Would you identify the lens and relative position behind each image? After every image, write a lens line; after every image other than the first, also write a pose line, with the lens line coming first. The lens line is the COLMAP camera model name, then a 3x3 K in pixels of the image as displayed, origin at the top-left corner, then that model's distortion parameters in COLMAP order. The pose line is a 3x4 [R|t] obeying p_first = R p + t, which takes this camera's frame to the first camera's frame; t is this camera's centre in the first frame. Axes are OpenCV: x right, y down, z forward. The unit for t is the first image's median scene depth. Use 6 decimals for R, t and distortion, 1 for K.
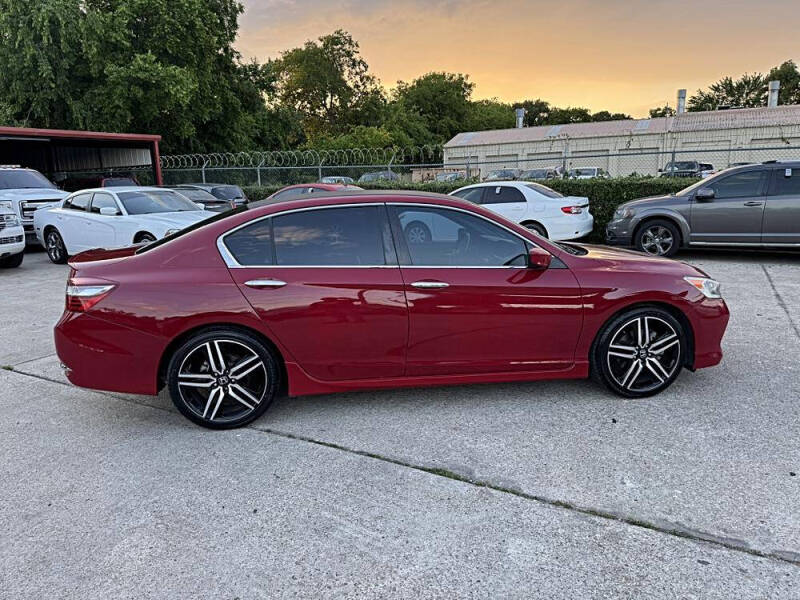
lens RADIAL K [[553.5, 0, 404.7], [0, 553.5, 303.2], [0, 0, 1]] dist [0.066965, -0.089860]
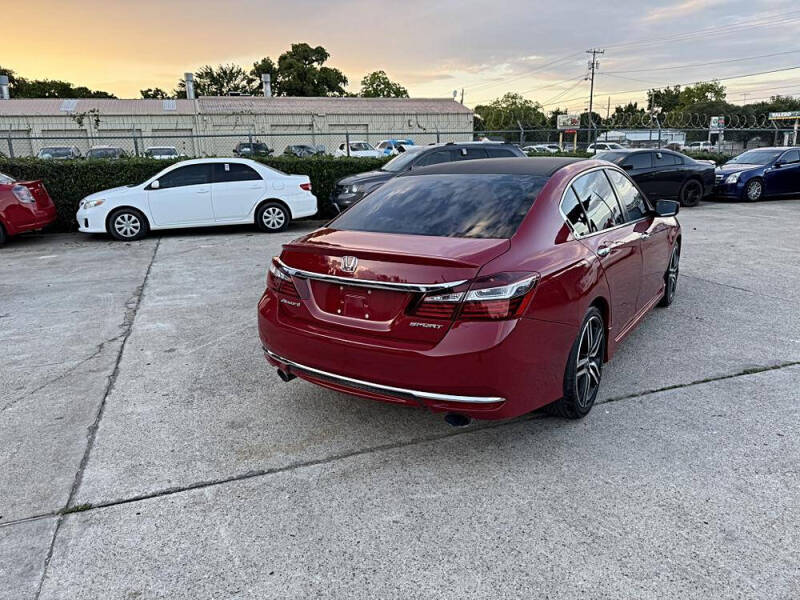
lens RADIAL K [[555.3, 0, 400.0], [0, 555.3, 300.0], [0, 0, 1]] dist [0.063106, -0.084749]
pose [[0.666761, -0.182951, 0.722467, -0.184955], [0.165839, 0.981518, 0.095499, -0.016063], [-0.726586, 0.056138, 0.684778, 0.090613]]
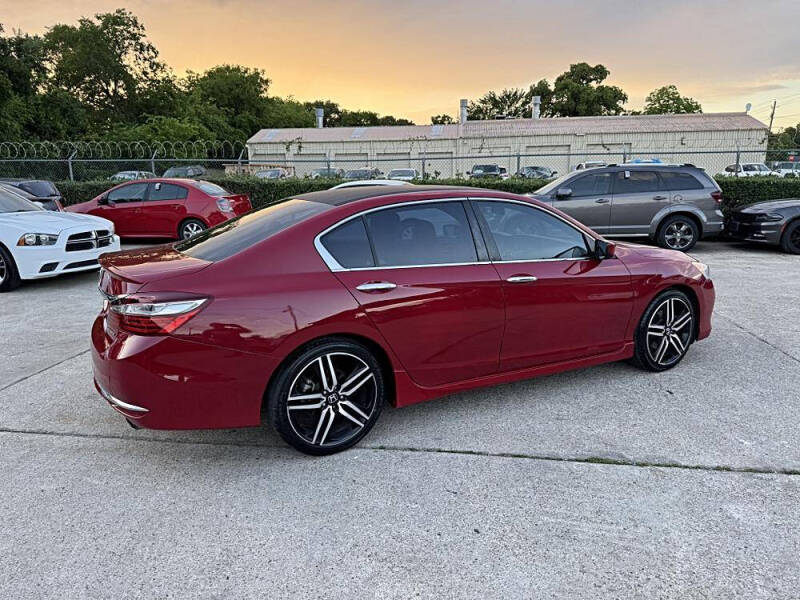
lens RADIAL K [[555.3, 0, 400.0], [0, 555.3, 300.0], [0, 0, 1]] dist [0.063106, -0.084749]
pose [[0.936966, -0.062096, 0.343857, -0.080479], [0.063582, 0.997952, 0.006965, -0.002632], [-0.343586, 0.015337, 0.938996, 0.020234]]
